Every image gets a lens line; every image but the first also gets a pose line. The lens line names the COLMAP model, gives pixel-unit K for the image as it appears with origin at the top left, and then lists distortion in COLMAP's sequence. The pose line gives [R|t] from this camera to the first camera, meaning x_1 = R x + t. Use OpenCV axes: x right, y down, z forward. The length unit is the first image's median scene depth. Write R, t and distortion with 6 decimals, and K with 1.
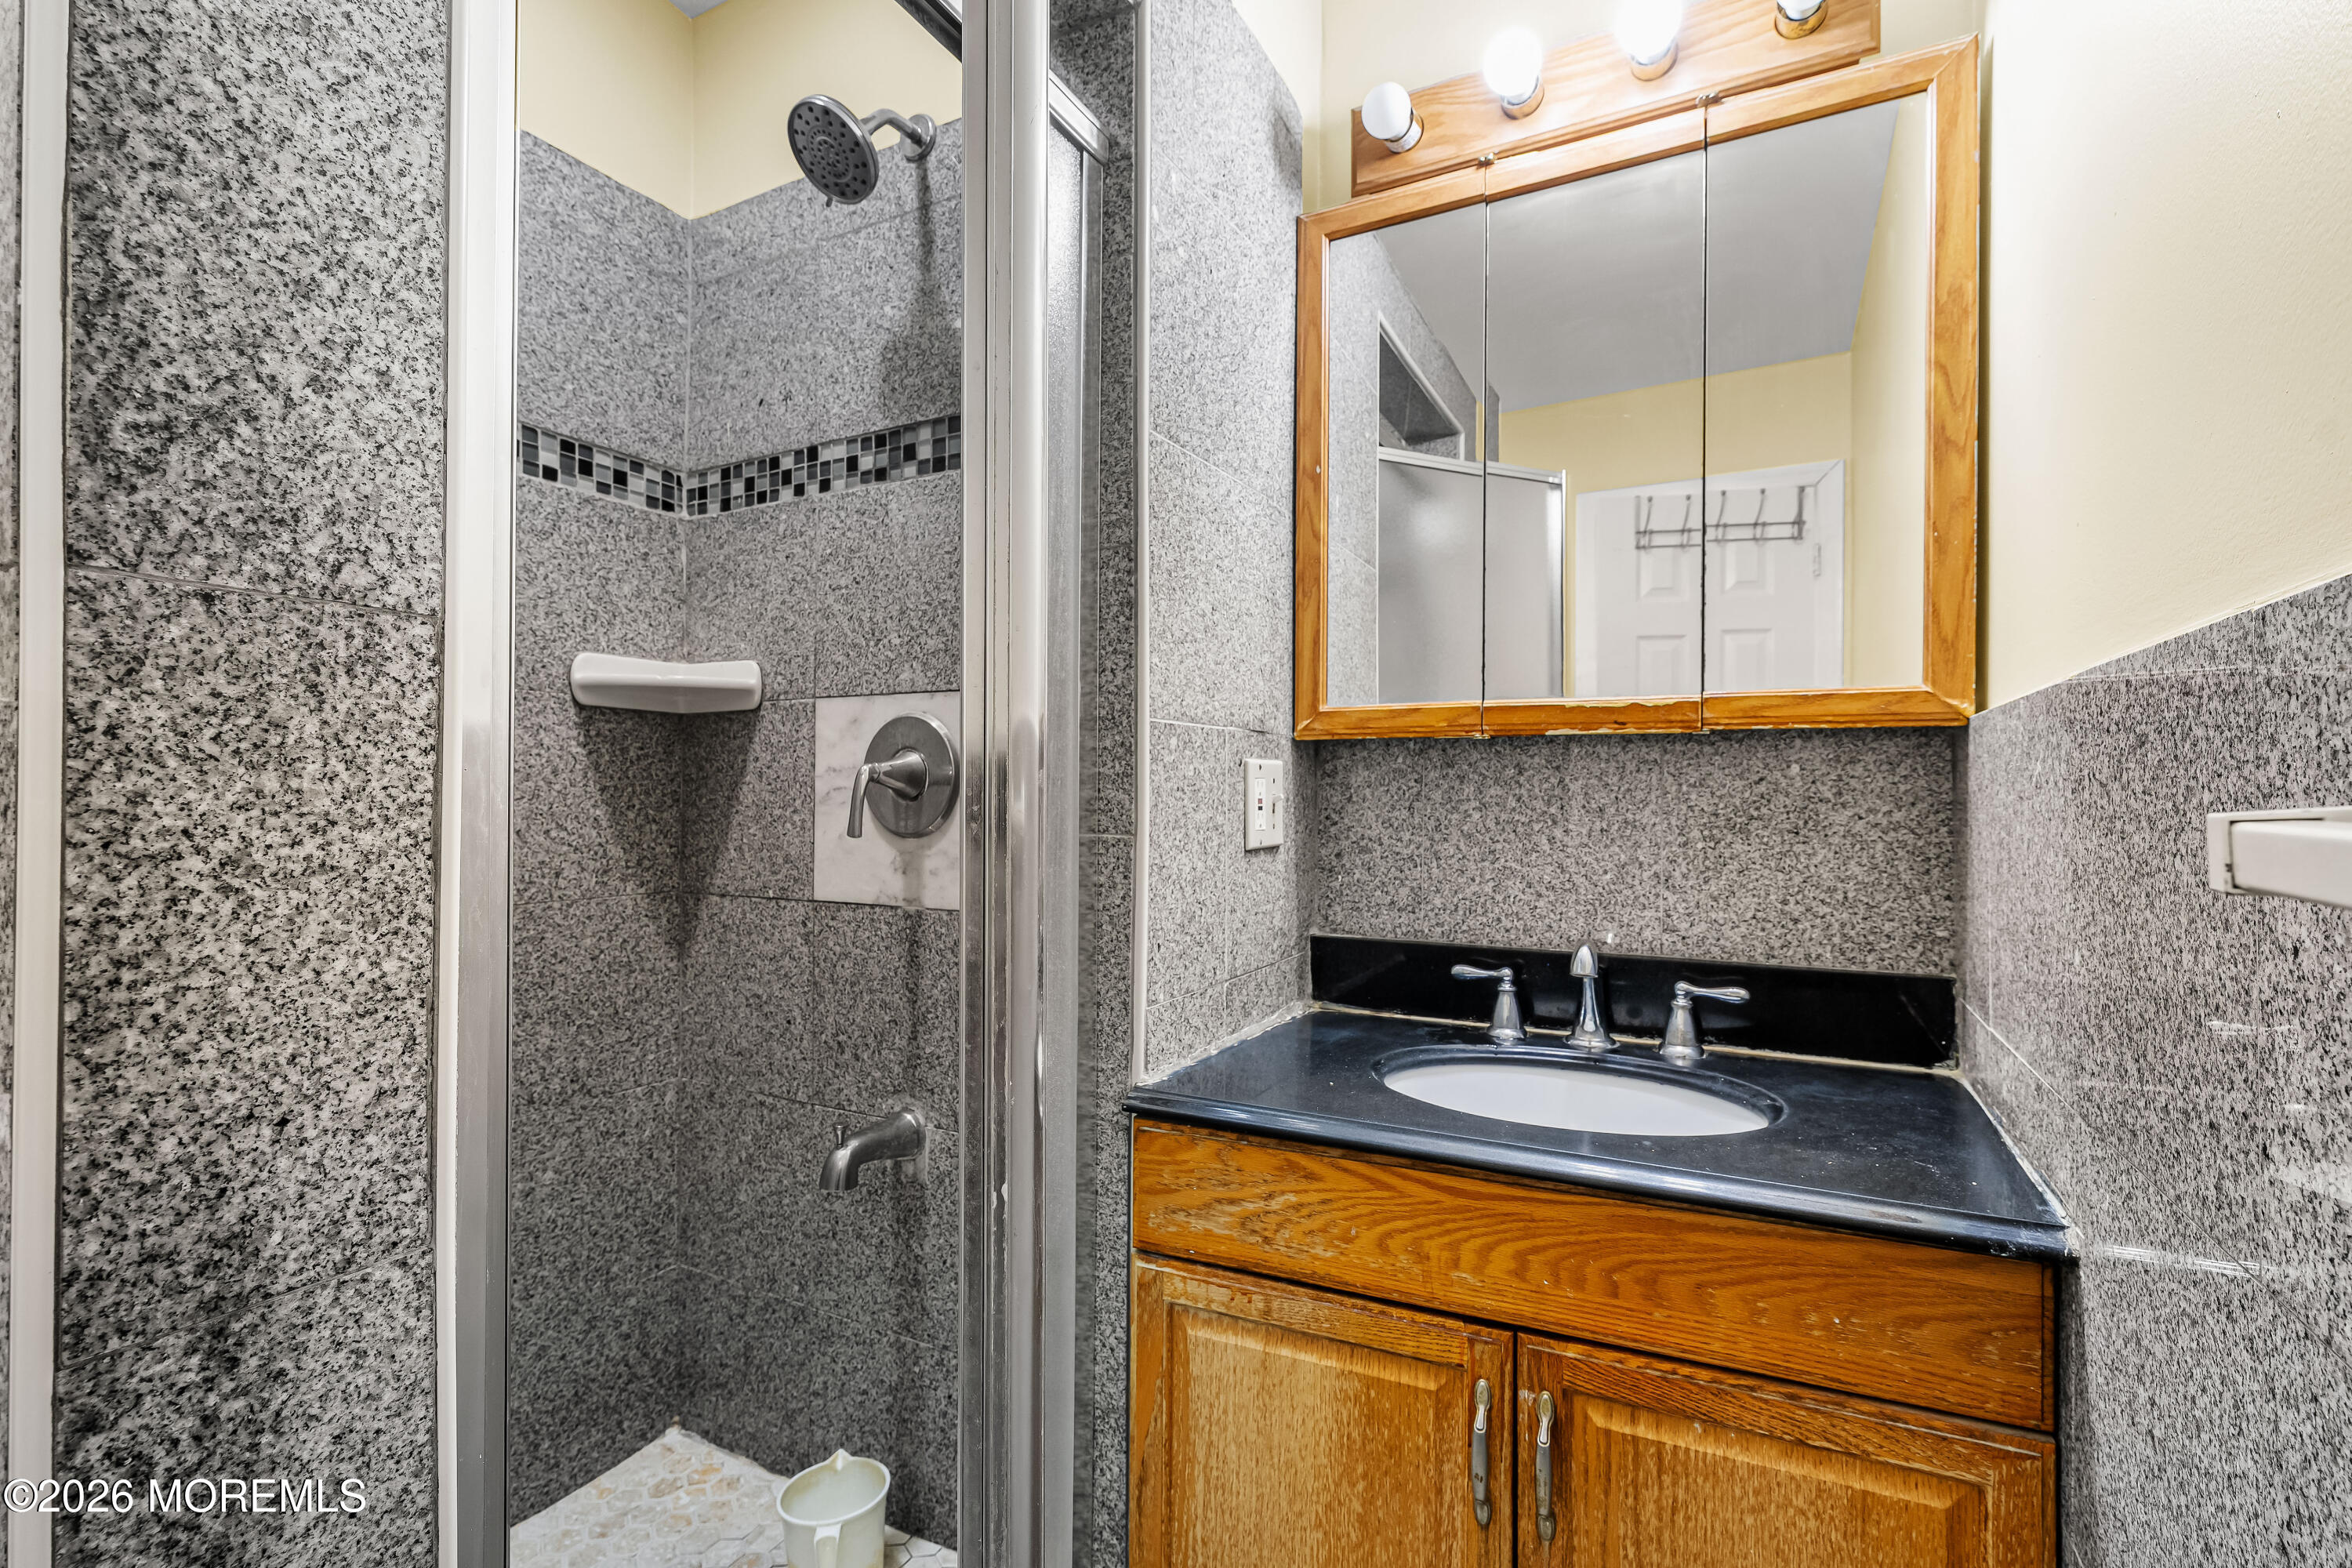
lens RADIAL K [[1129.8, 0, 1160.9], [0, 1129.8, 788.1], [0, 0, 1]] dist [0.001915, -0.001041]
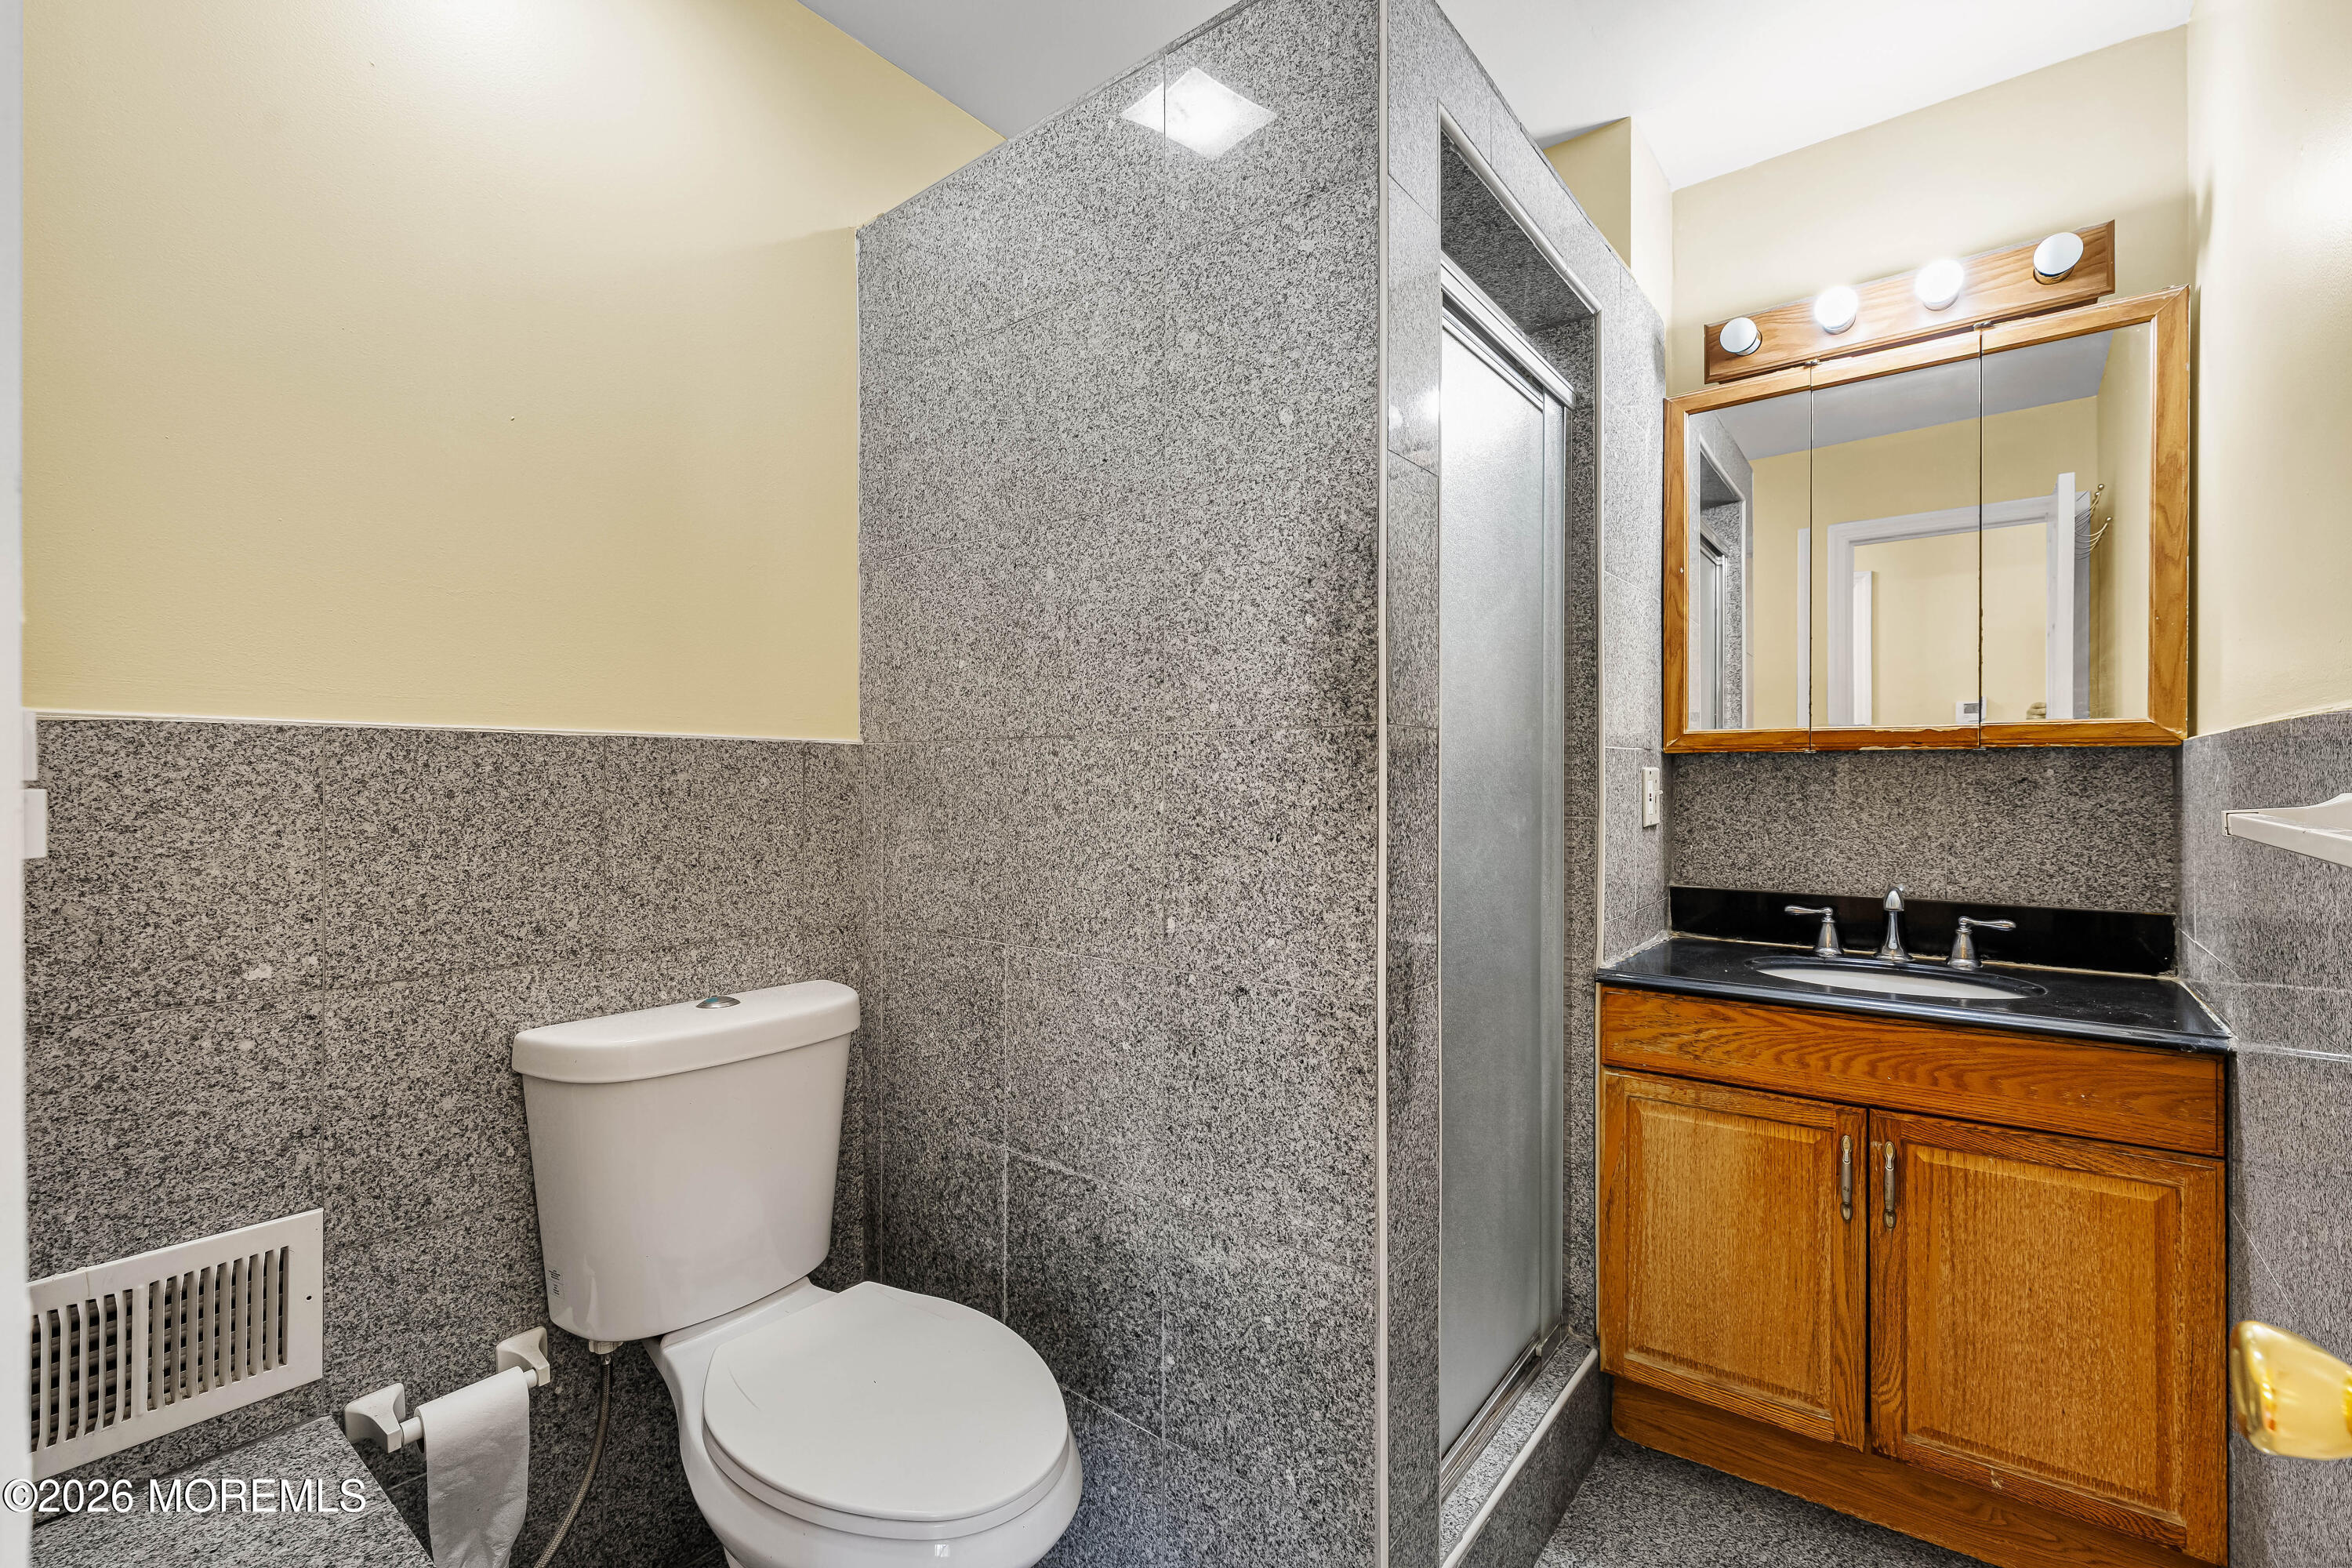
lens RADIAL K [[1013.6, 0, 1189.1], [0, 1013.6, 780.7], [0, 0, 1]] dist [-0.000372, 0.000046]
pose [[0.982991, -0.005419, -0.183575, -0.337005], [0.006356, 0.999970, 0.004516, -0.022268], [0.183545, -0.005606, 0.982995, -0.566368]]
